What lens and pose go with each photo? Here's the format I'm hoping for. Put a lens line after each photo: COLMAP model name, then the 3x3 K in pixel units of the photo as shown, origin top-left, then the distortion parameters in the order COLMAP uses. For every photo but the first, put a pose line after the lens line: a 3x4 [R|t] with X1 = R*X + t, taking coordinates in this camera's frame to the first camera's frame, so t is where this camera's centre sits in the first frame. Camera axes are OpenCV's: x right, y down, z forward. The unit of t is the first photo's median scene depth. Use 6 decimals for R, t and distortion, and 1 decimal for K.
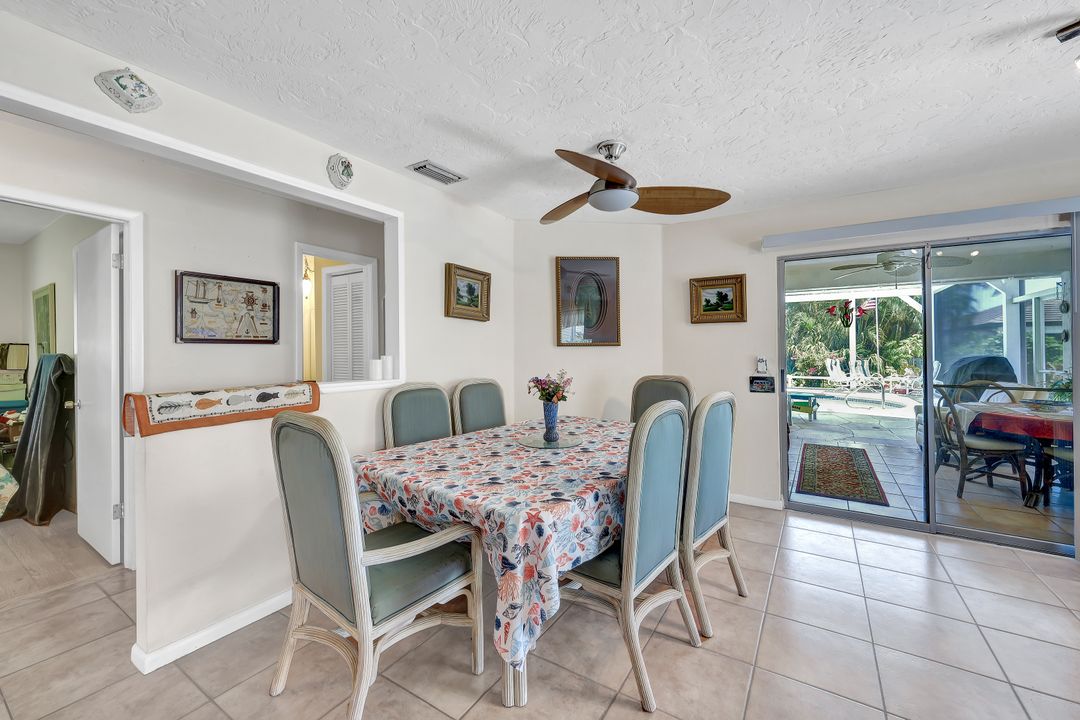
lens RADIAL K [[436.7, 0, 539.6], [0, 436.7, 348.9], [0, 0, 1]] dist [0.000371, -0.000268]
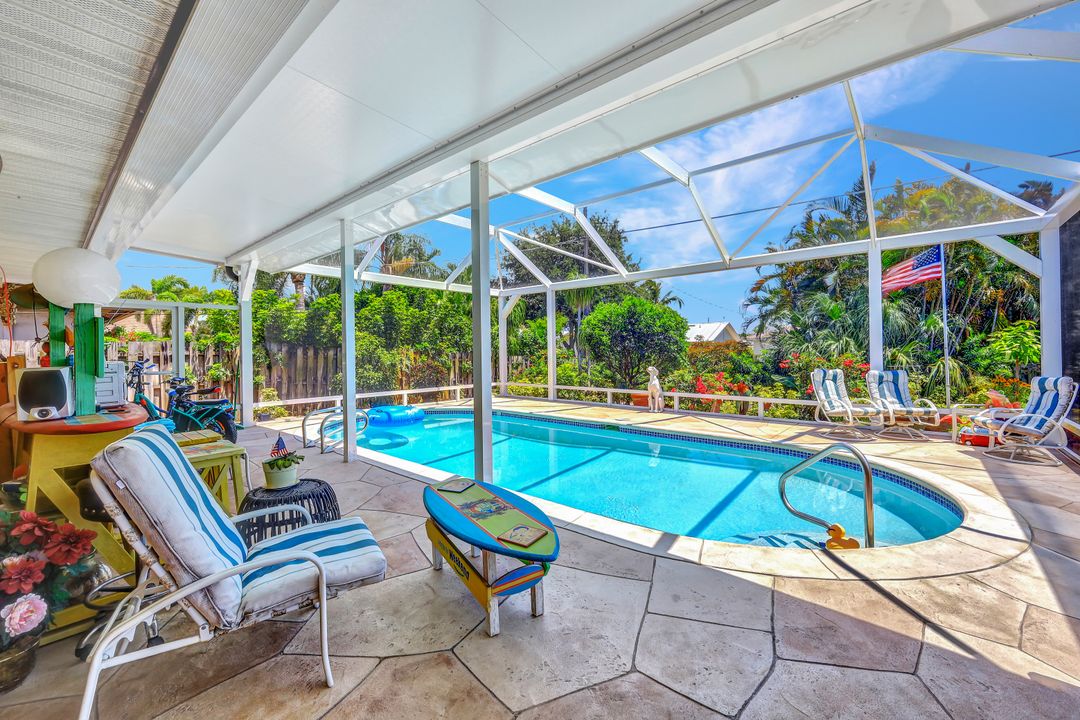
lens RADIAL K [[436.7, 0, 539.6], [0, 436.7, 348.9], [0, 0, 1]] dist [0.000371, -0.000268]
pose [[0.989586, 0.000710, -0.143942, 0.681891], [-0.000161, 0.999993, 0.003827, -0.002573], [0.143944, -0.003764, 0.989579, 0.744560]]
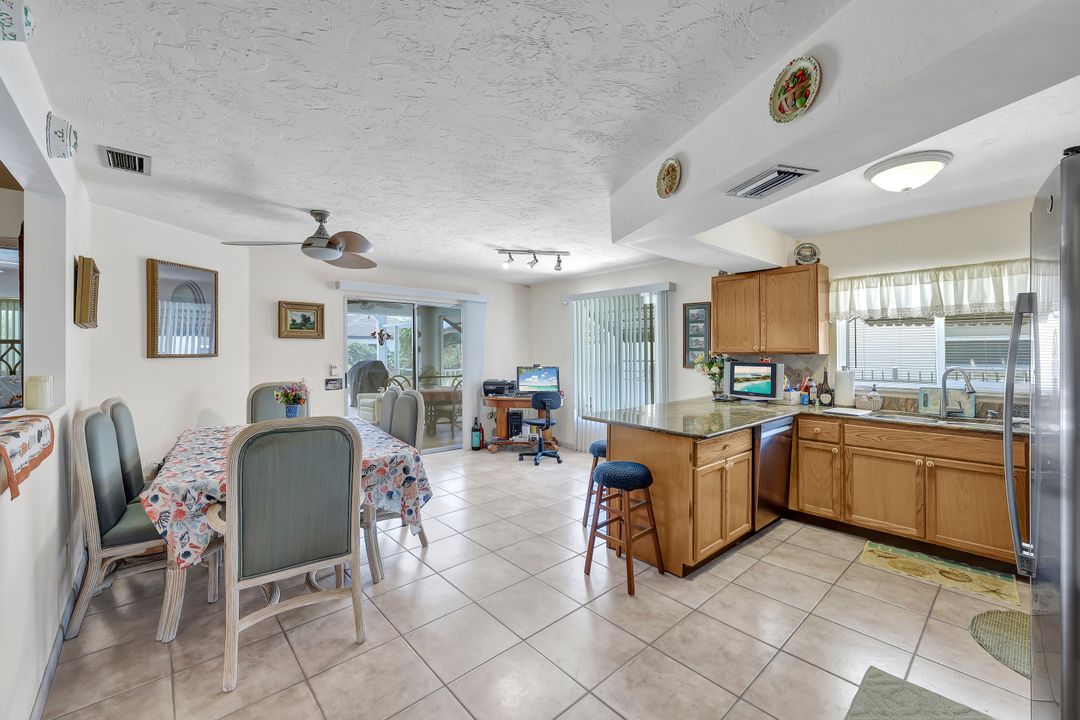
lens RADIAL K [[433.3, 0, 543.1], [0, 433.3, 351.3], [0, 0, 1]] dist [-0.000072, 0.000051]
pose [[0.263773, 0.006816, 0.964561, -0.302679], [-0.003673, 0.999975, -0.006061, -0.008236], [-0.964578, -0.001944, 0.263792, -0.009125]]
